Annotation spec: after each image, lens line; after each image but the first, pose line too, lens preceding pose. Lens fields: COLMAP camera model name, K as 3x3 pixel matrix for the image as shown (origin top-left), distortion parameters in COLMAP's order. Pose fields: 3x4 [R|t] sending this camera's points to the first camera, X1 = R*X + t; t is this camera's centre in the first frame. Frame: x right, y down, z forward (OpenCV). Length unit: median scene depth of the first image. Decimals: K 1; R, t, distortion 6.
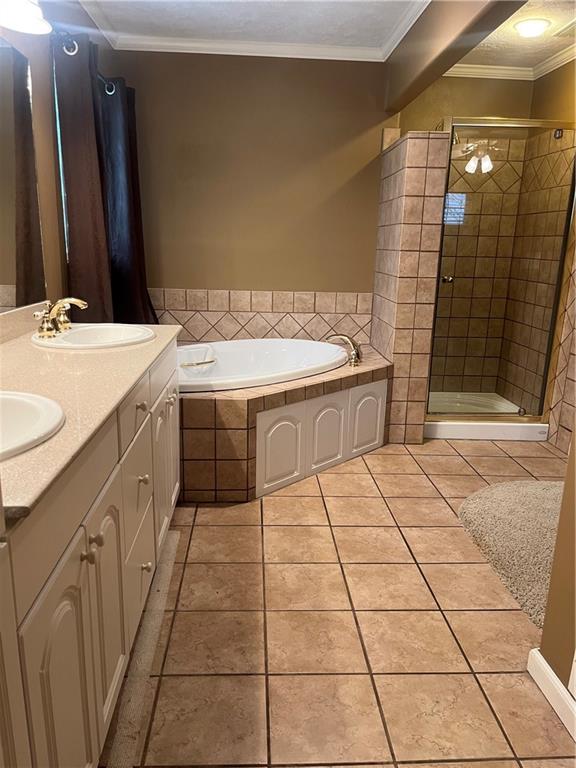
lens RADIAL K [[582.3, 0, 284.2], [0, 582.3, 387.9], [0, 0, 1]] dist [0.017226, -0.004300]
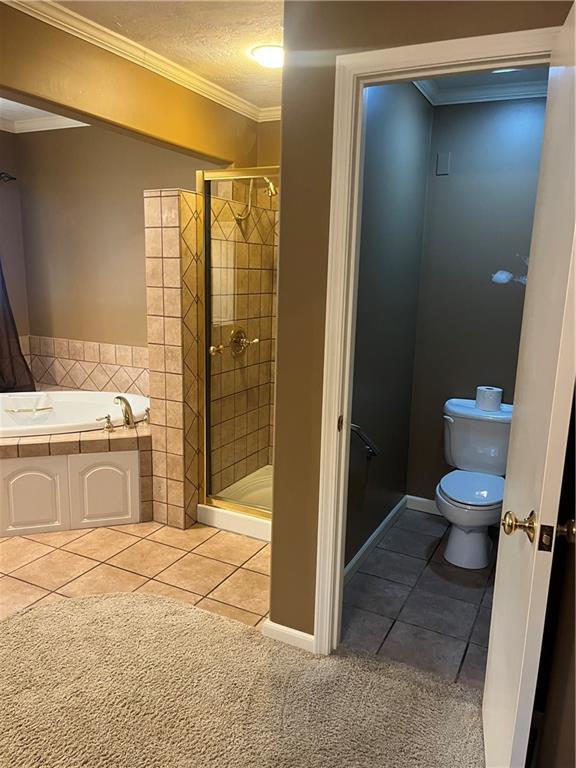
lens RADIAL K [[582.3, 0, 288.3], [0, 582.3, 381.7], [0, 0, 1]] dist [0.017226, -0.004300]
pose [[0.873822, 0.091225, -0.477612, 0.833242], [-0.122140, 0.991930, -0.034002, -0.123894], [0.470656, 0.088047, 0.877913, 0.295742]]
